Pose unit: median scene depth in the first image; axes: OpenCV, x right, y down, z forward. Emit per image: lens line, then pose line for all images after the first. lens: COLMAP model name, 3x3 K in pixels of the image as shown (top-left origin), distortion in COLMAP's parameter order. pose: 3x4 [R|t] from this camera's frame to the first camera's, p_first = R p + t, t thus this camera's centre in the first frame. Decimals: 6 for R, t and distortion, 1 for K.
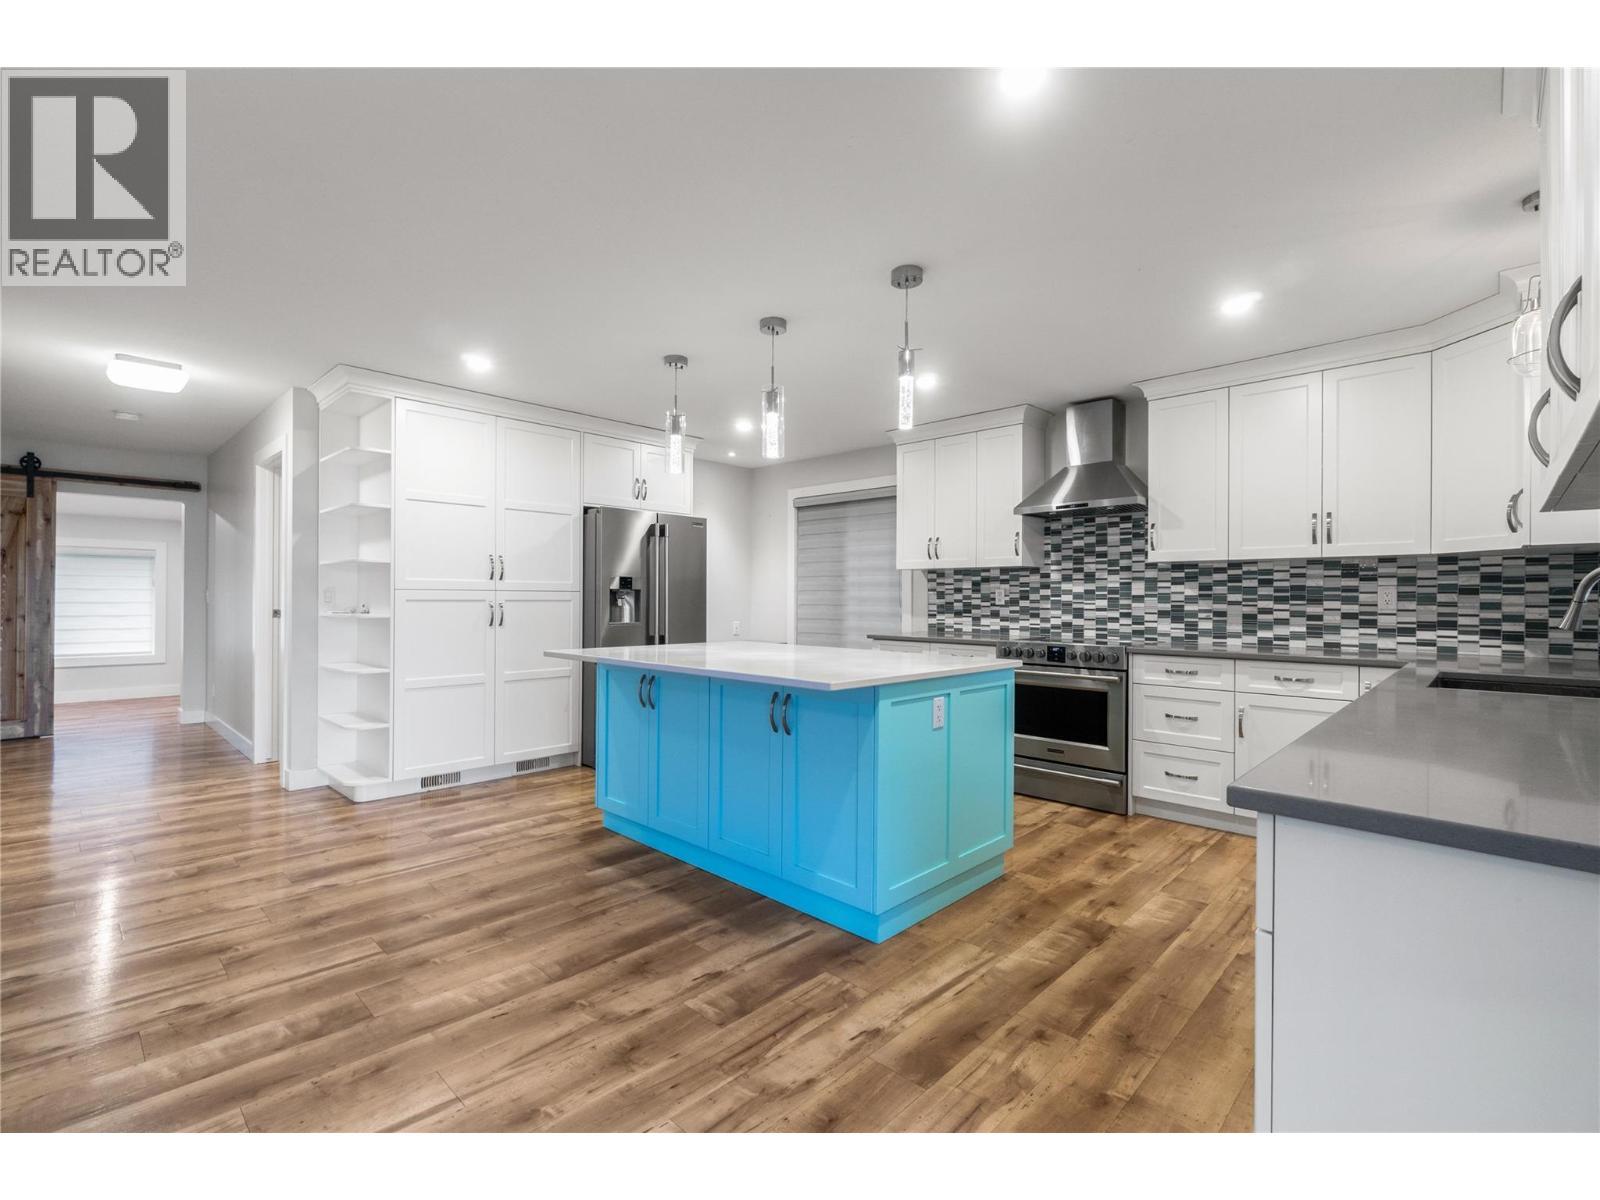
lens RADIAL K [[733.4, 0, 786.0], [0, 733.4, 598.9], [0, 0, 1]] dist [-0.002333, 0.002403]
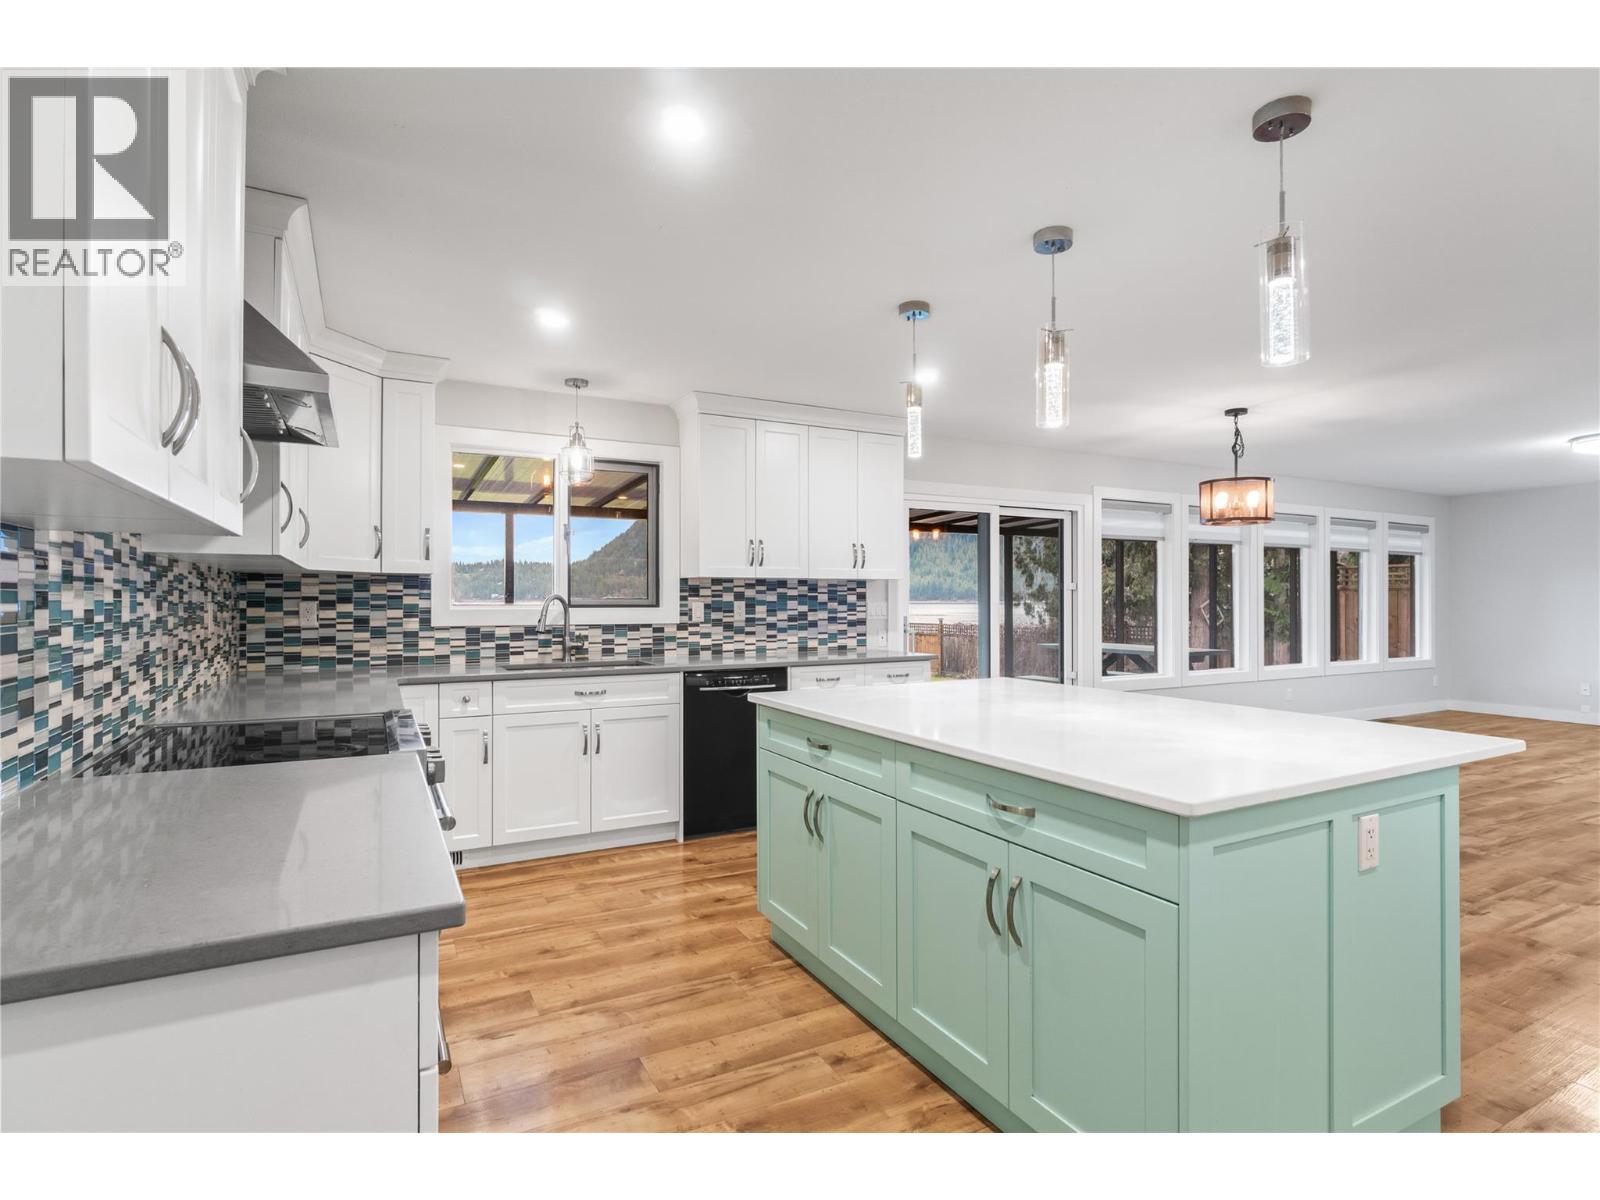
lens RADIAL K [[788.0, 0, 791.2], [0, 788.0, 600.6], [0, 0, 1]] dist [-0.013517, -0.001514]
pose [[-0.950500, -0.005071, 0.310684, -0.010860], [-0.004141, 0.999985, 0.003651, -0.022480], [-0.310698, 0.002184, -0.950506, 1.429869]]
